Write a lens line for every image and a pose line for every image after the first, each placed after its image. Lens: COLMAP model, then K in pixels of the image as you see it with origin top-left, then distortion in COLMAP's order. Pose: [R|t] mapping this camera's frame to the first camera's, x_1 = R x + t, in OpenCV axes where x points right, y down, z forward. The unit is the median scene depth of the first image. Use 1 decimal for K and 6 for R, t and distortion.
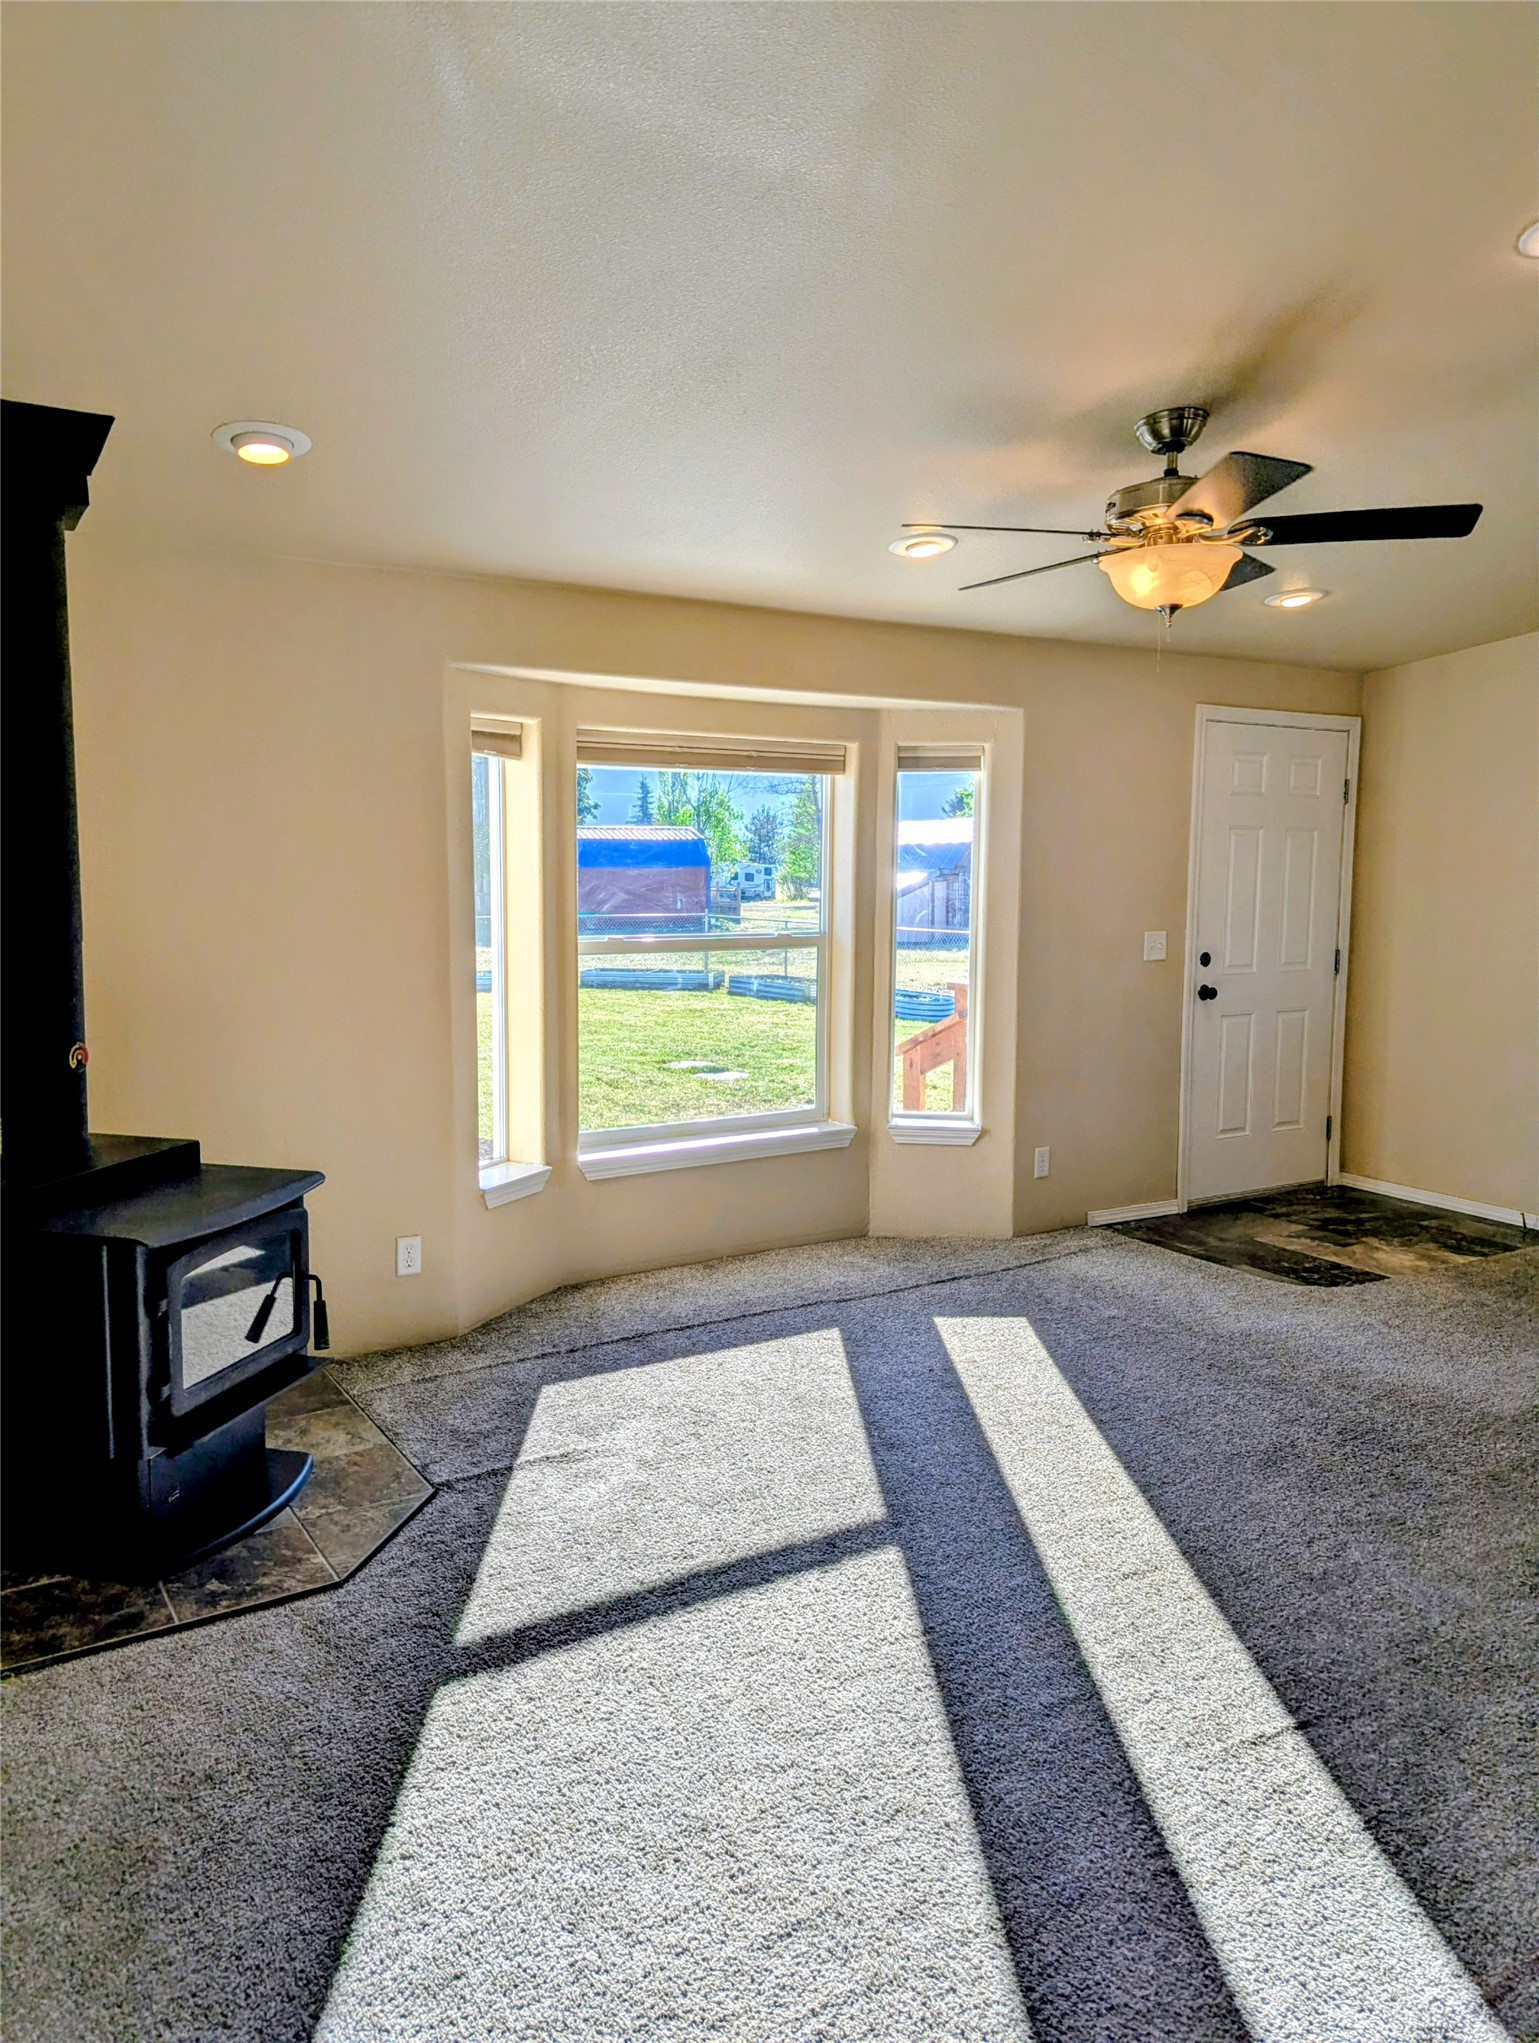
lens RADIAL K [[1372.6, 0, 767.0], [0, 1372.6, 1002.4], [0, 0, 1]] dist [0.008125, 0.002572]
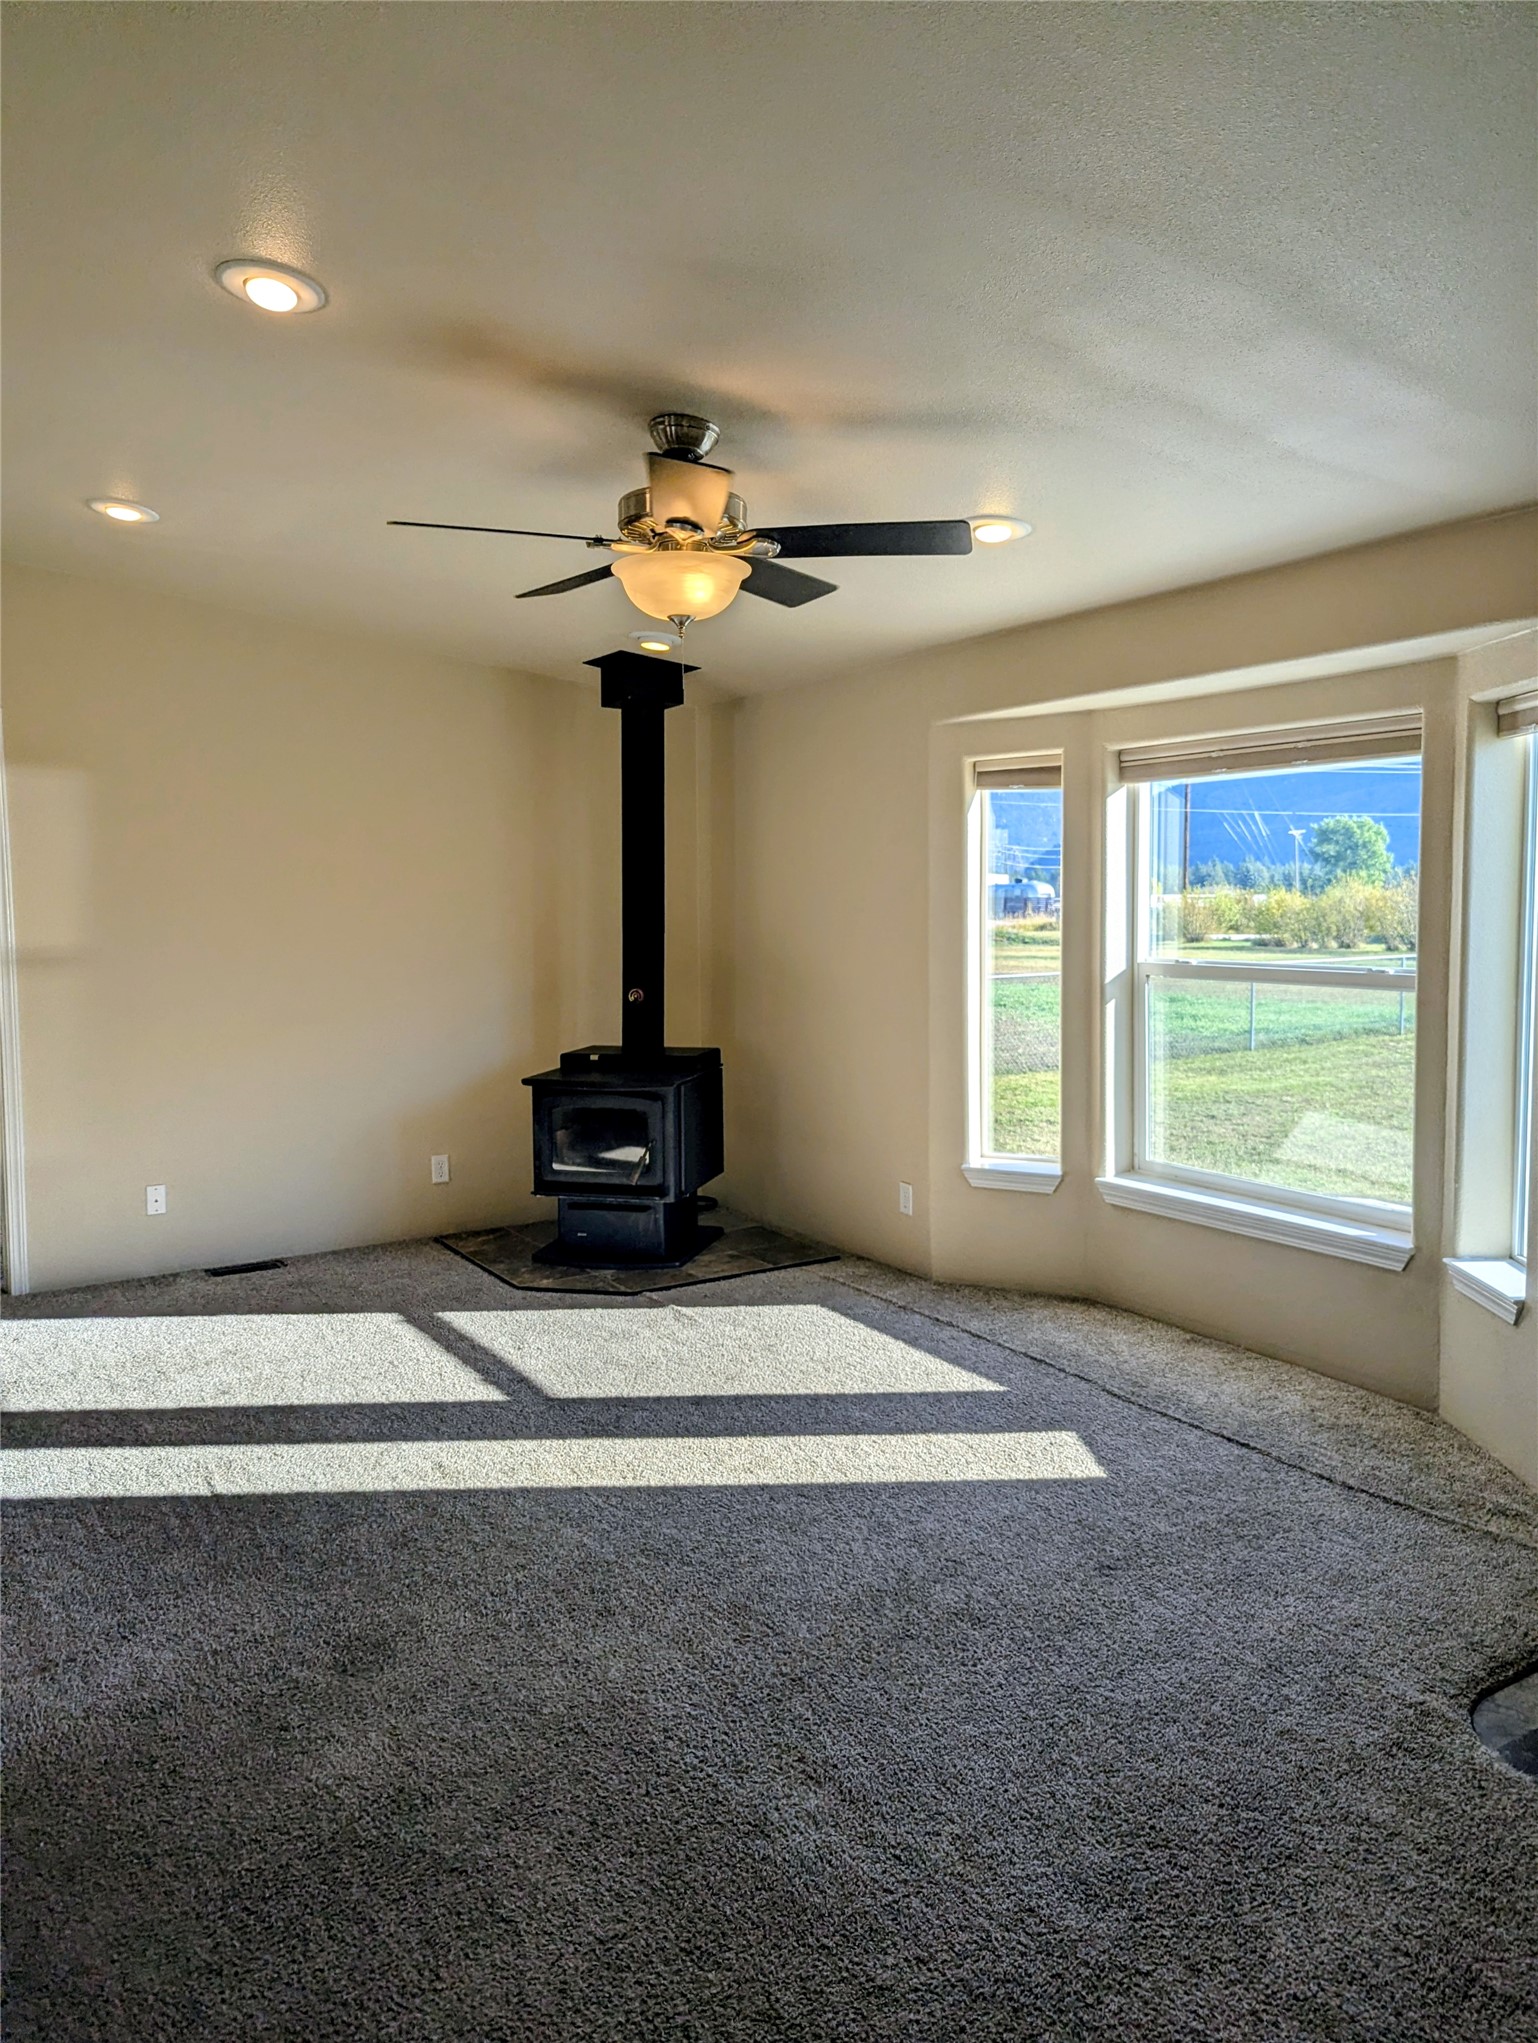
lens RADIAL K [[1442.7, 0, 764.3], [0, 1442.7, 1004.0], [0, 0, 1]] dist [0.062445, -0.062986]
pose [[0.016620, 0.072821, -0.997207, 0.962831], [-0.085687, 0.993779, 0.071142, -0.071027], [0.996184, 0.084265, 0.022757, 0.766238]]
